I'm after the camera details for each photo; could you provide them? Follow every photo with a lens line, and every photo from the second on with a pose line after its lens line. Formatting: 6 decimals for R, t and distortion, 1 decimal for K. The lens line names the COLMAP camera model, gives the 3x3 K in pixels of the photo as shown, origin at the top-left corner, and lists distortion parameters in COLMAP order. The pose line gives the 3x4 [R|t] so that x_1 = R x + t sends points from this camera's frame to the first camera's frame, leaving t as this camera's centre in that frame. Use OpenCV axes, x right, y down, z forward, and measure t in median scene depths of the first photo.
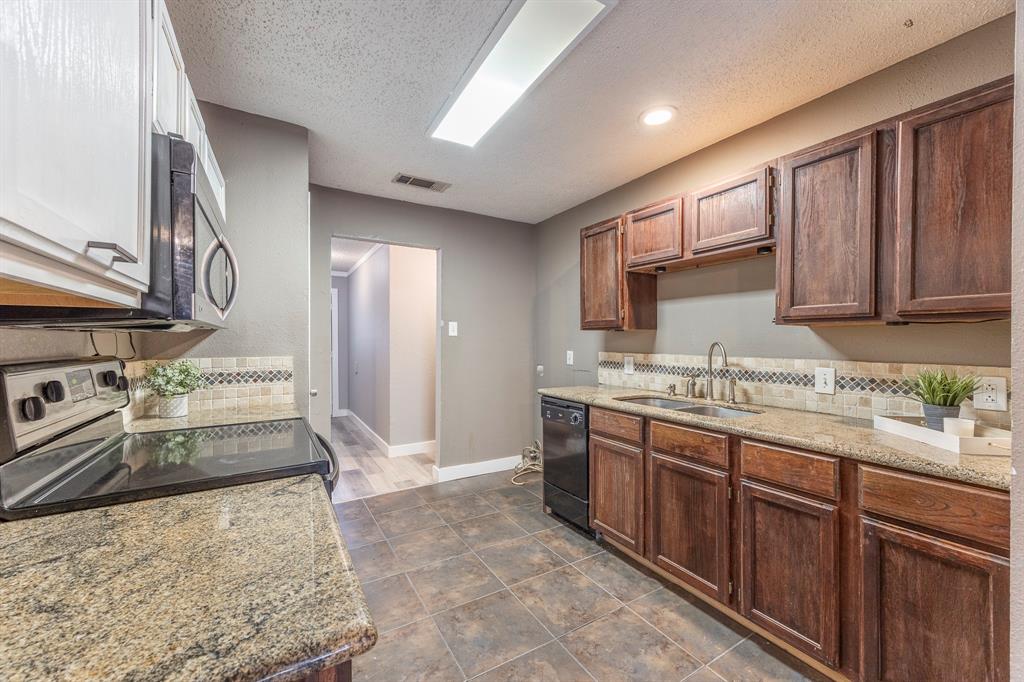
lens RADIAL K [[398.7, 0, 512.4], [0, 398.7, 342.3], [0, 0, 1]] dist [0.002235, -0.000316]
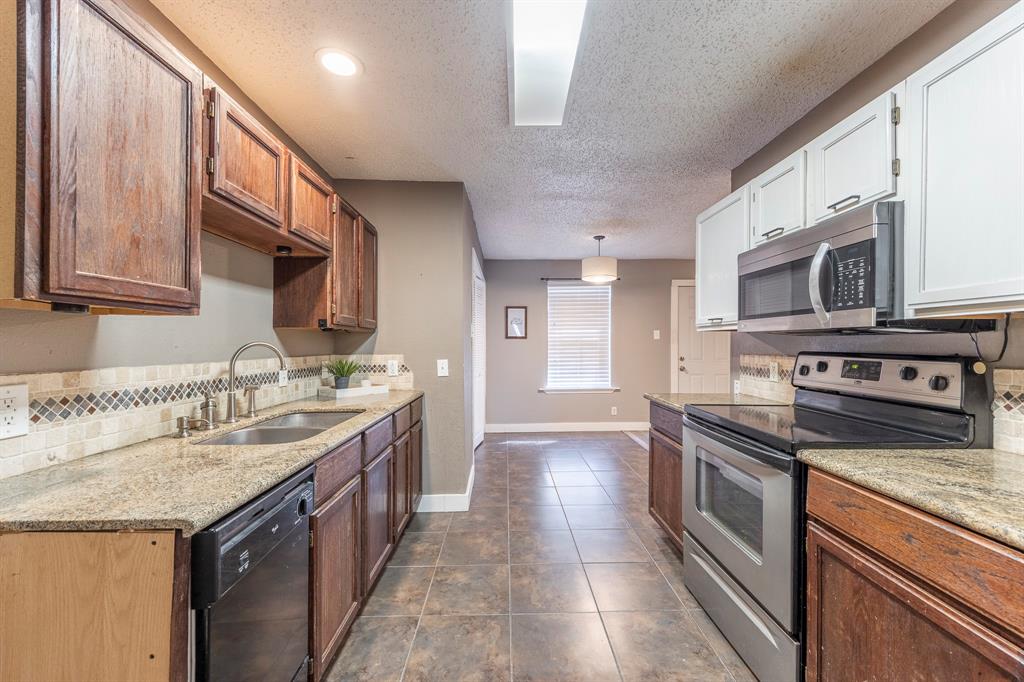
lens RADIAL K [[398.7, 0, 517.0], [0, 398.7, 343.5], [0, 0, 1]] dist [0.002235, -0.000316]
pose [[-0.869820, -0.001967, 0.493365, -0.324404], [0.000754, 0.999986, 0.005315, -0.001993], [-0.493368, 0.004995, -0.869806, 1.421027]]
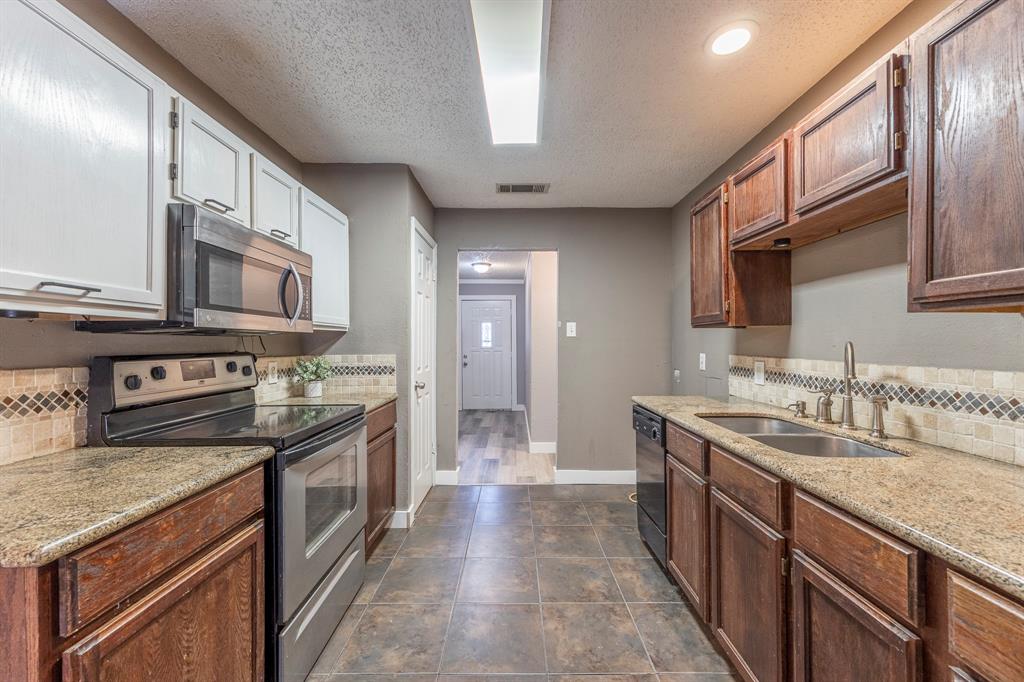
lens RADIAL K [[398.7, 0, 514.2], [0, 398.7, 342.3], [0, 0, 1]] dist [0.002235, -0.000316]
pose [[0.857430, -0.002275, -0.514596, 0.372443], [0.000277, 0.999992, -0.003959, 0.002480], [0.514601, 0.003252, 0.857424, 0.141755]]
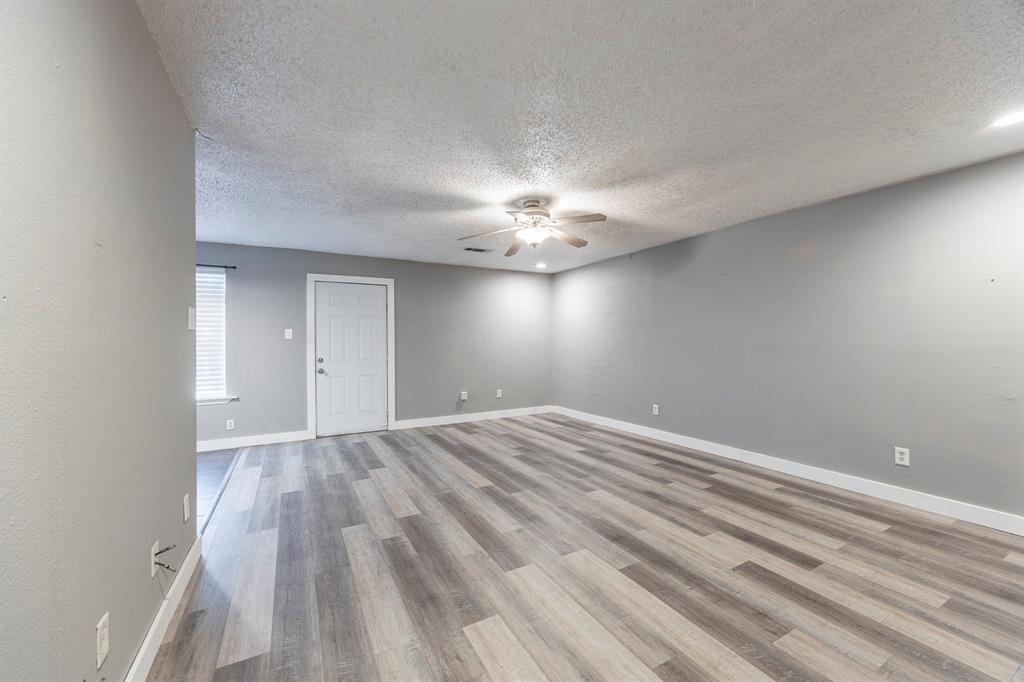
lens RADIAL K [[398.7, 0, 507.2], [0, 398.7, 338.6], [0, 0, 1]] dist [0.002235, -0.000316]
pose [[-0.999350, 0.003098, 0.035930, -1.151412], [0.002864, 0.999974, -0.006549, 0.001622], [-0.035949, -0.006442, -0.999333, 0.987420]]
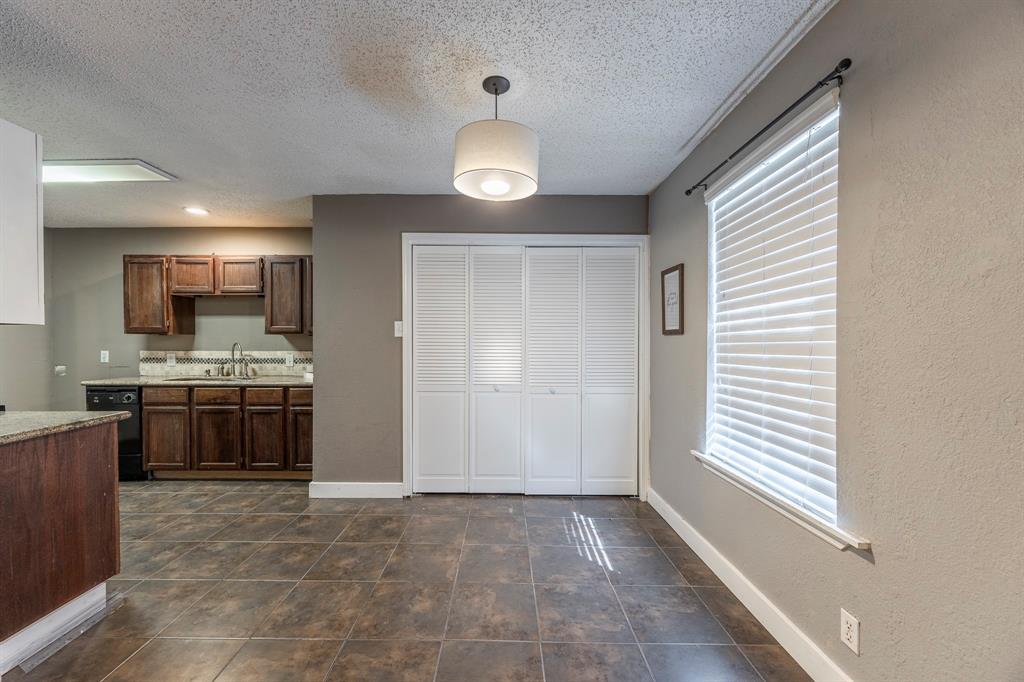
lens RADIAL K [[398.7, 0, 500.7], [0, 398.7, 347.0], [0, 0, 1]] dist [0.002235, -0.000316]
pose [[0.519307, -0.010248, 0.854526, -0.394445], [0.003449, 0.999945, 0.009895, 0.004674], [-0.854581, -0.002191, 0.519314, -0.925367]]
